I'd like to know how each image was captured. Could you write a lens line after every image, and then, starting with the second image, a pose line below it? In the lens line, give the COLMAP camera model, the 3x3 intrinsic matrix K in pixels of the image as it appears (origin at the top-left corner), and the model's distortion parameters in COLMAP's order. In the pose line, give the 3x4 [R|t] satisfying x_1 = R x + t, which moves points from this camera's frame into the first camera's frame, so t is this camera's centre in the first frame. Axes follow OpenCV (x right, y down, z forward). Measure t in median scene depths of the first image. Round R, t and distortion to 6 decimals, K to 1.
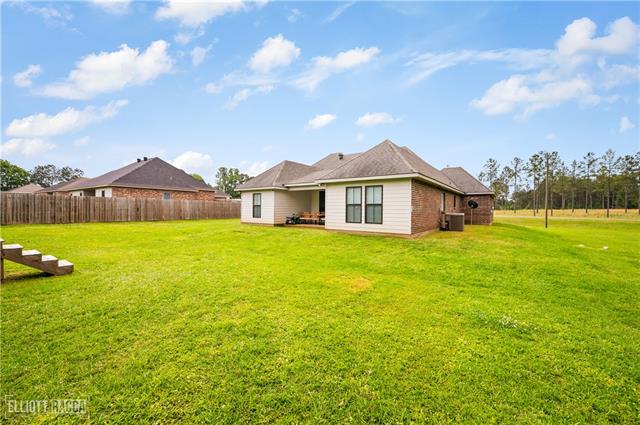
lens RADIAL K [[254.4, 0, 320.0], [0, 254.4, 212.5], [0, 0, 1]] dist [0.000724, 0.000096]
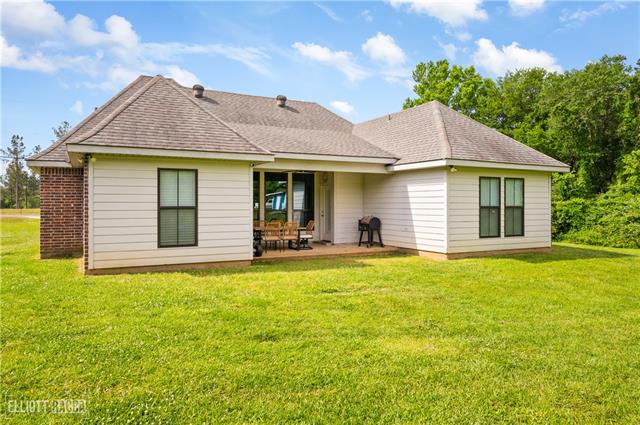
lens RADIAL K [[438.4, 0, 320.0], [0, 438.4, 212.5], [0, 0, 1]] dist [-0.003089, -0.000699]
pose [[0.446597, -0.012583, 0.894647, -0.784198], [0.018982, 0.999809, 0.004586, -0.024776], [-0.894534, 0.014934, 0.446751, 0.724810]]
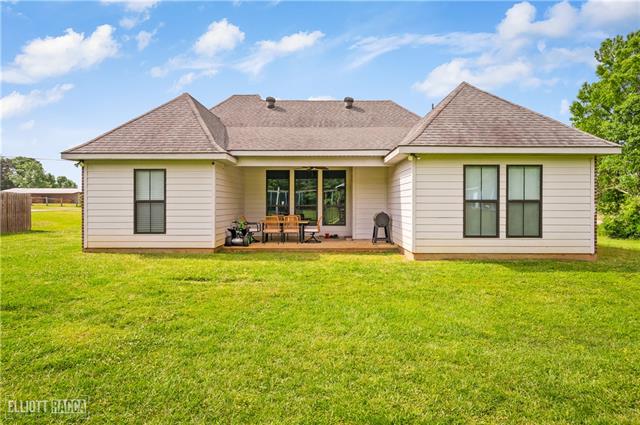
lens RADIAL K [[400.5, 0, 320.0], [0, 400.5, 212.5], [0, 0, 1]] dist [-0.001500, 0.000020]
pose [[0.807369, -0.008415, 0.589988, -0.474972], [0.011010, 0.999939, -0.000805, -0.009011], [-0.589945, 0.007146, 0.807412, 0.446256]]
